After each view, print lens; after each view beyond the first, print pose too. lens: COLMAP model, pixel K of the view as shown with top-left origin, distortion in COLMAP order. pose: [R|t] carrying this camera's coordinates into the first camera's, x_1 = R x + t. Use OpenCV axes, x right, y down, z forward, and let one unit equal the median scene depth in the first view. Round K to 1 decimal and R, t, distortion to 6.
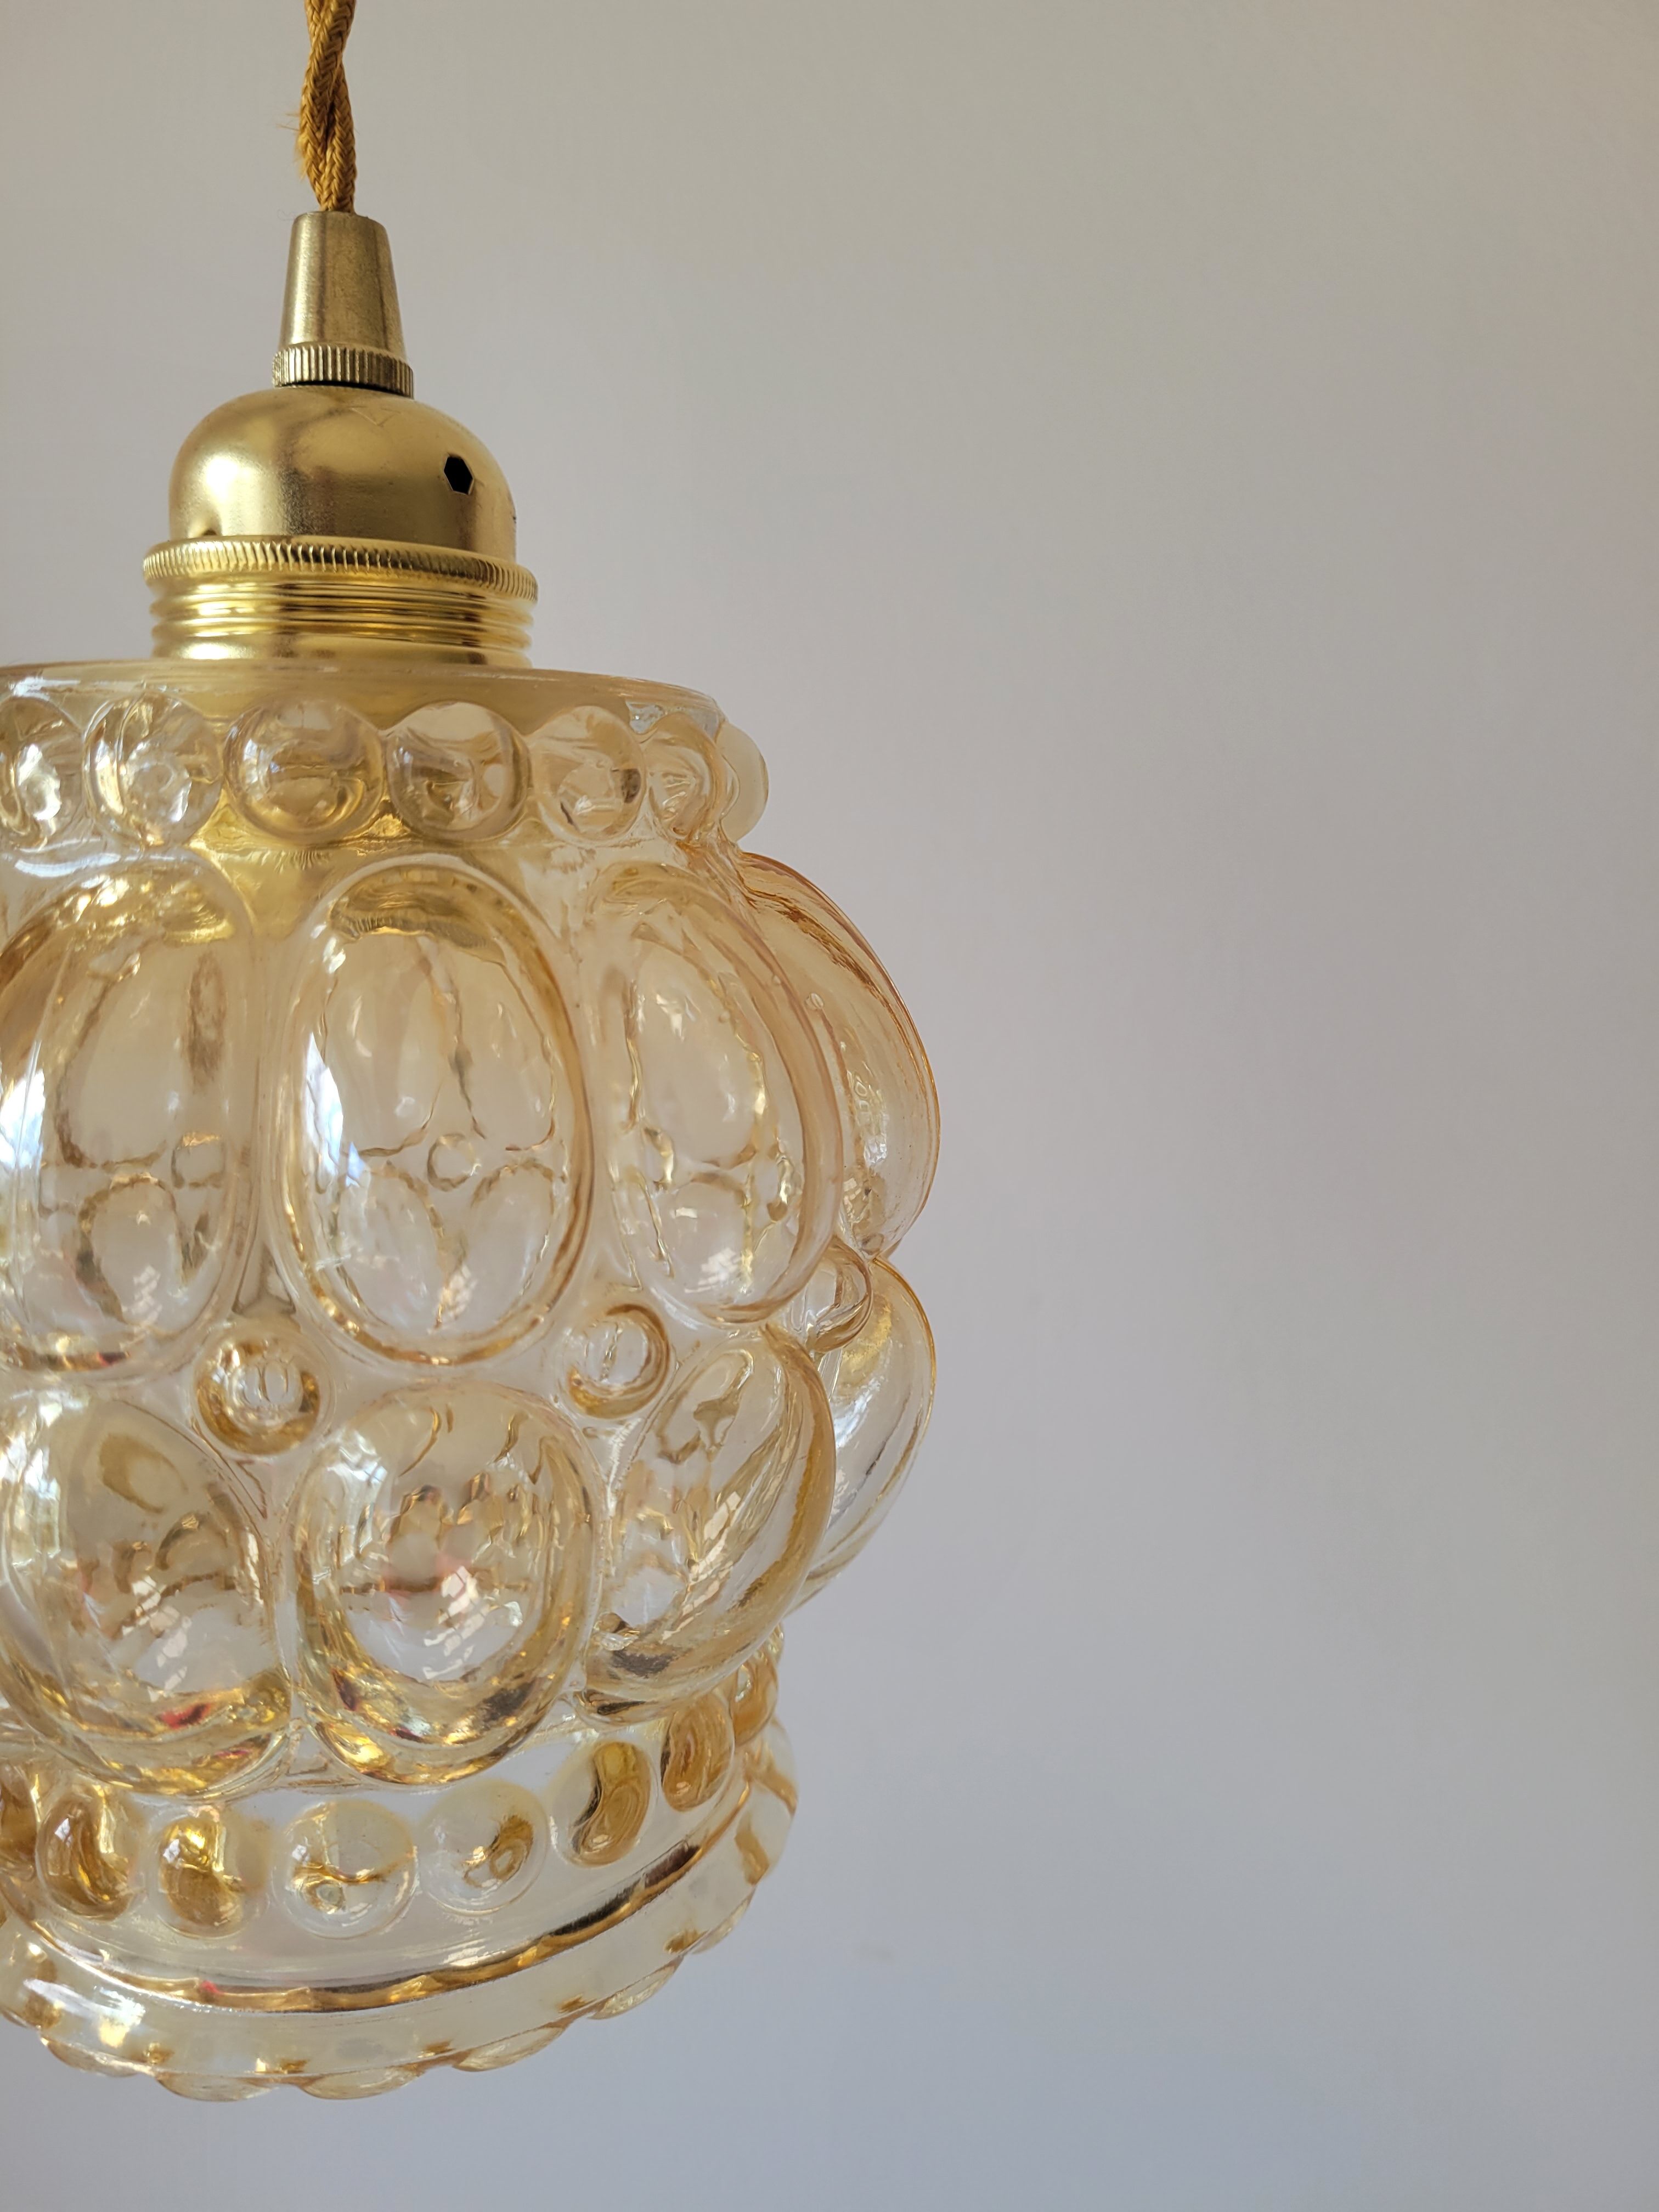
lens RADIAL K [[1501.2, 0, 826.6], [0, 1501.2, 1102.0], [0, 0, 1]] dist [-0.000378, -0.000936]
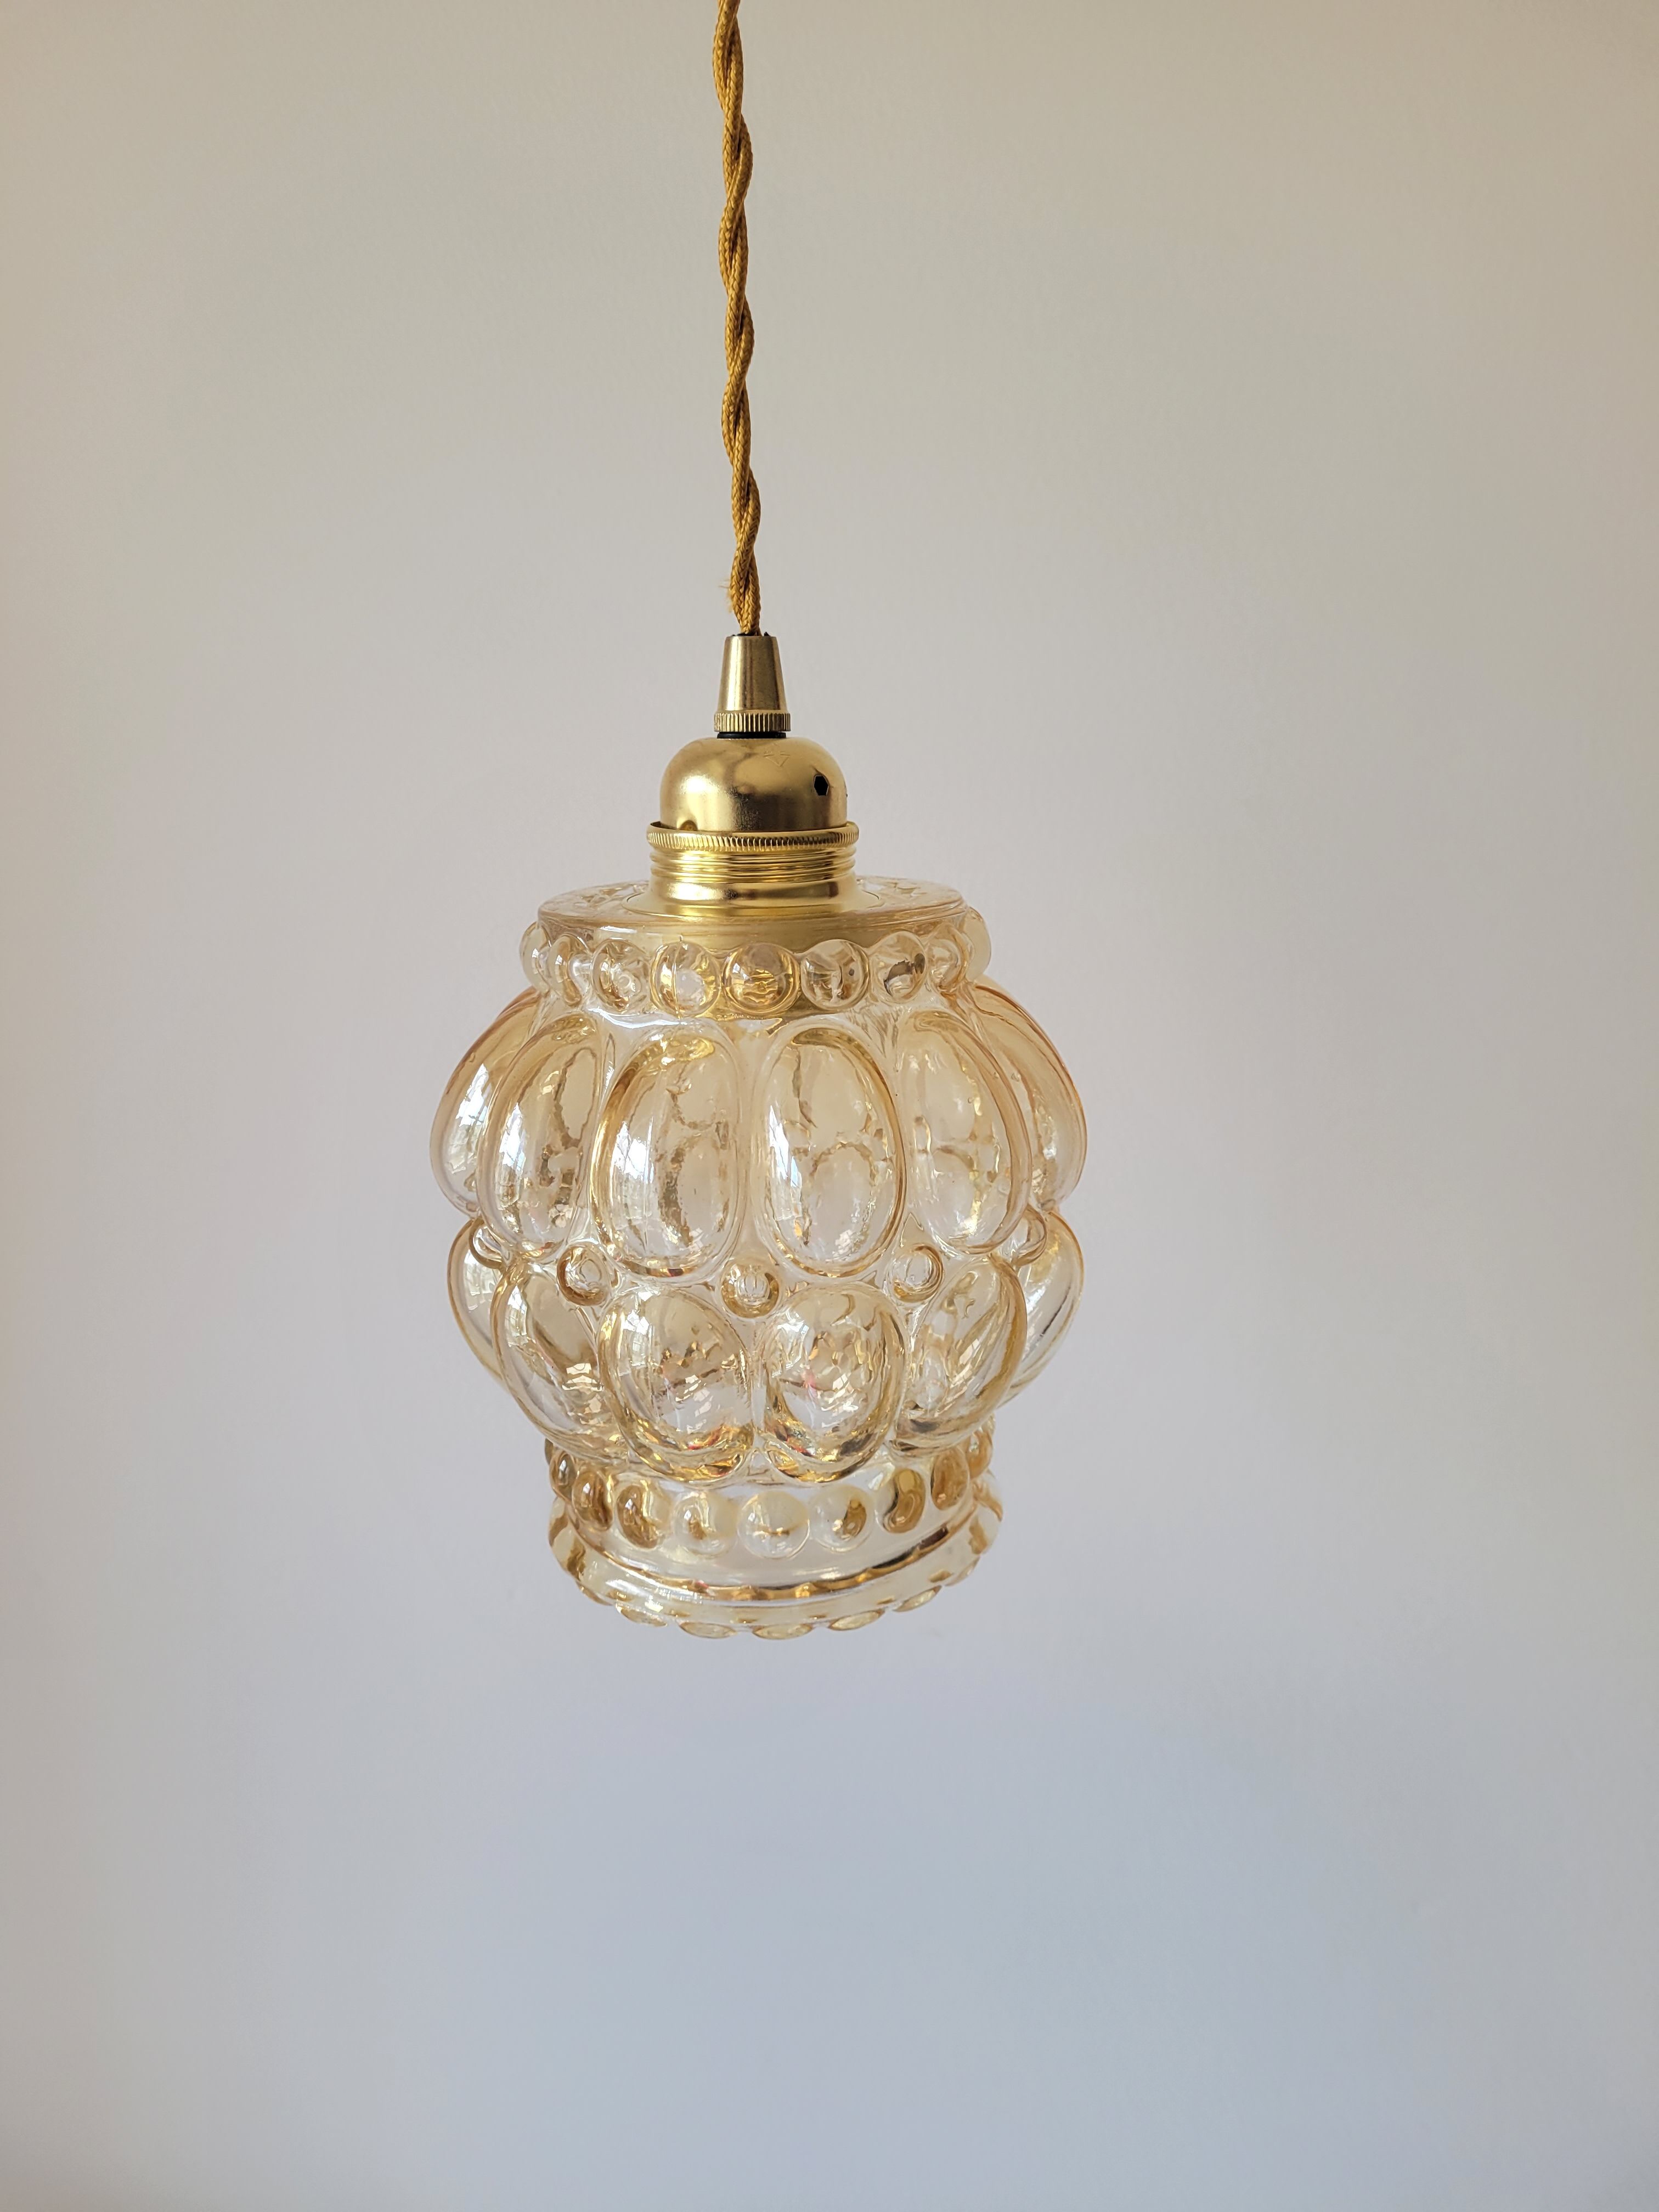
lens RADIAL K [[1666.6, 0, 829.5], [0, 1666.6, 1106.0], [0, 0, 1]] dist [0.005428, 0.000269]
pose [[0.995493, 0.004852, -0.094713, -0.043613], [0.005751, 0.993763, 0.111361, -0.261354], [0.094663, -0.111403, 0.989256, -1.033778]]
